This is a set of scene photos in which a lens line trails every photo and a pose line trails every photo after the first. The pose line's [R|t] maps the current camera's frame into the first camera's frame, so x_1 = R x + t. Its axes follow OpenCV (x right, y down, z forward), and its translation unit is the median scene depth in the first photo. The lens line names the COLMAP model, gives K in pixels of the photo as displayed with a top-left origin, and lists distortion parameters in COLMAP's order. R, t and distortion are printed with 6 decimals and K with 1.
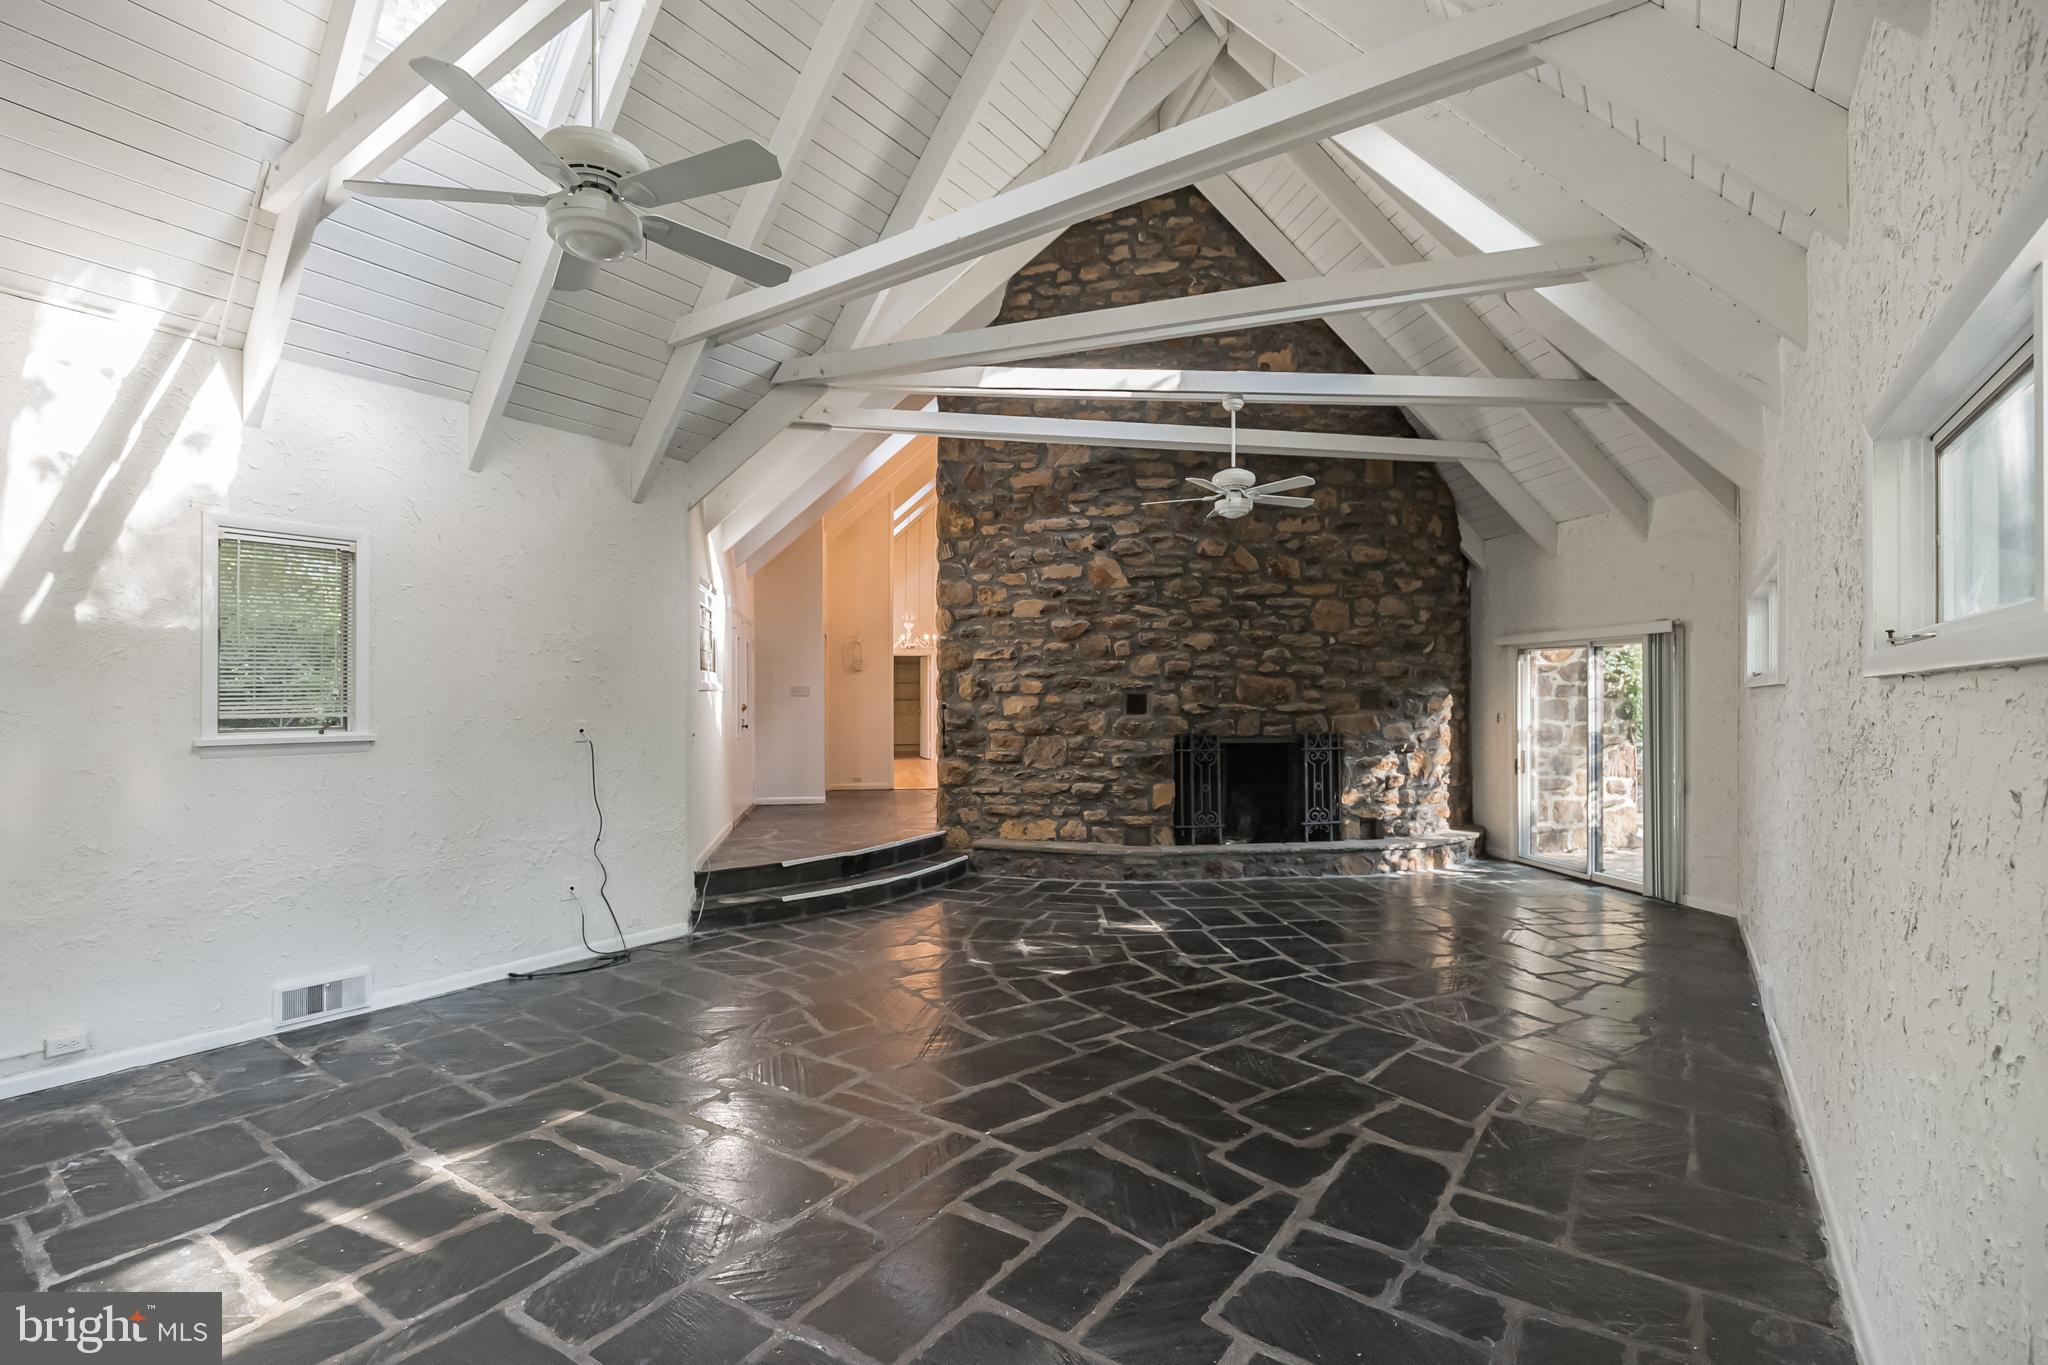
lens RADIAL K [[952.1, 0, 1015.9], [0, 952.1, 710.9], [0, 0, 1]] dist [-0.000325, -0.000207]
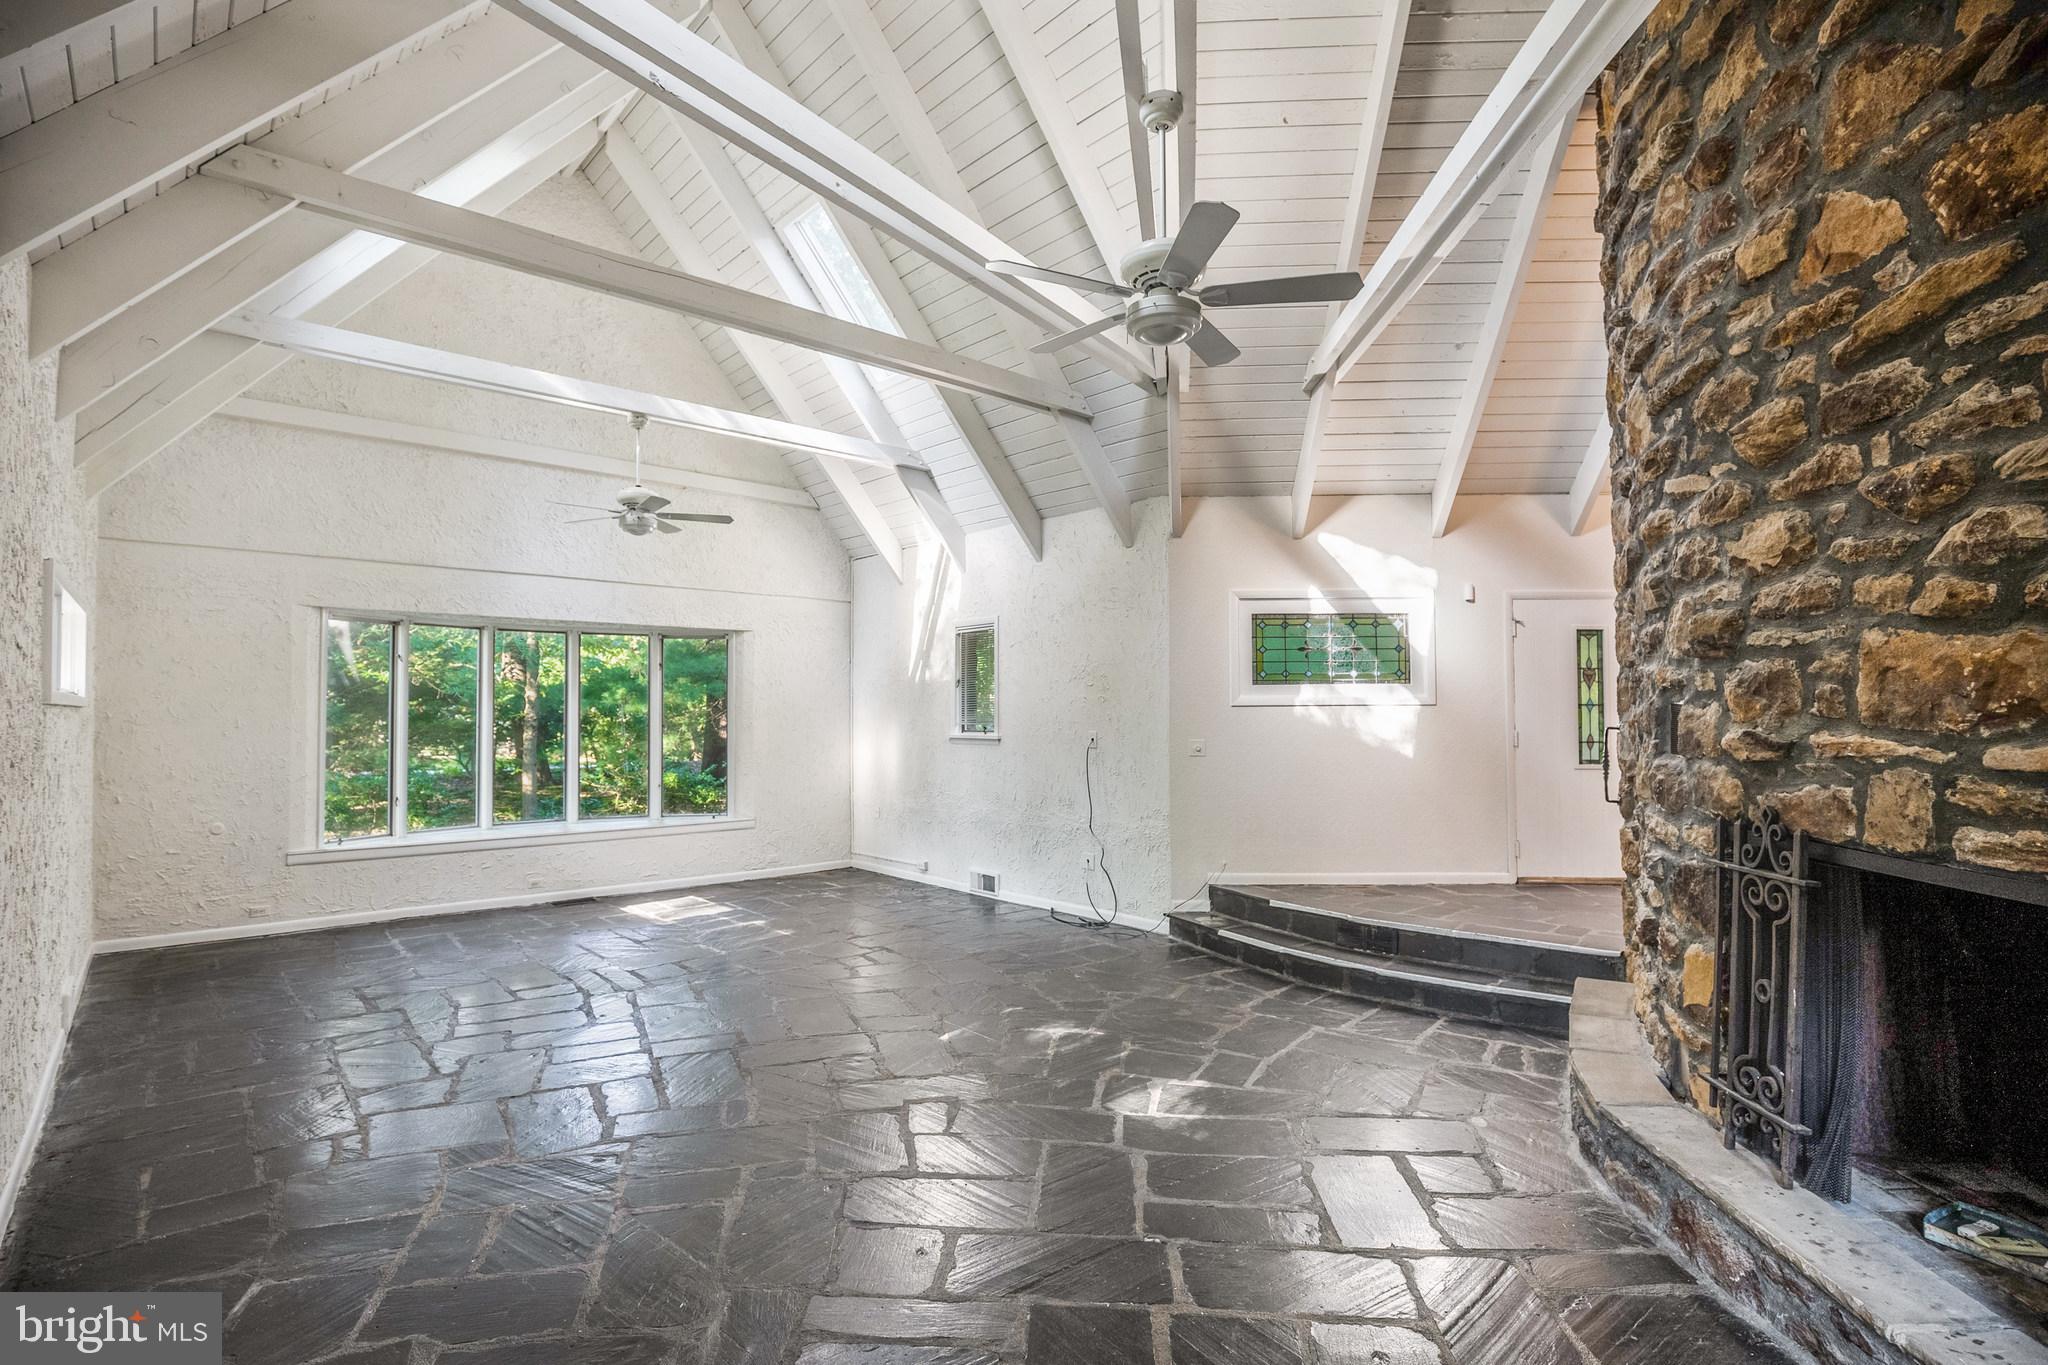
lens RADIAL K [[952.1, 0, 1015.9], [0, 952.1, 710.9], [0, 0, 1]] dist [-0.000325, -0.000207]
pose [[-0.207886, -0.000329, -0.978153, 0.570775], [-0.008209, 0.999965, 0.001408, -0.012741], [0.978119, 0.008323, -0.207881, 0.815719]]
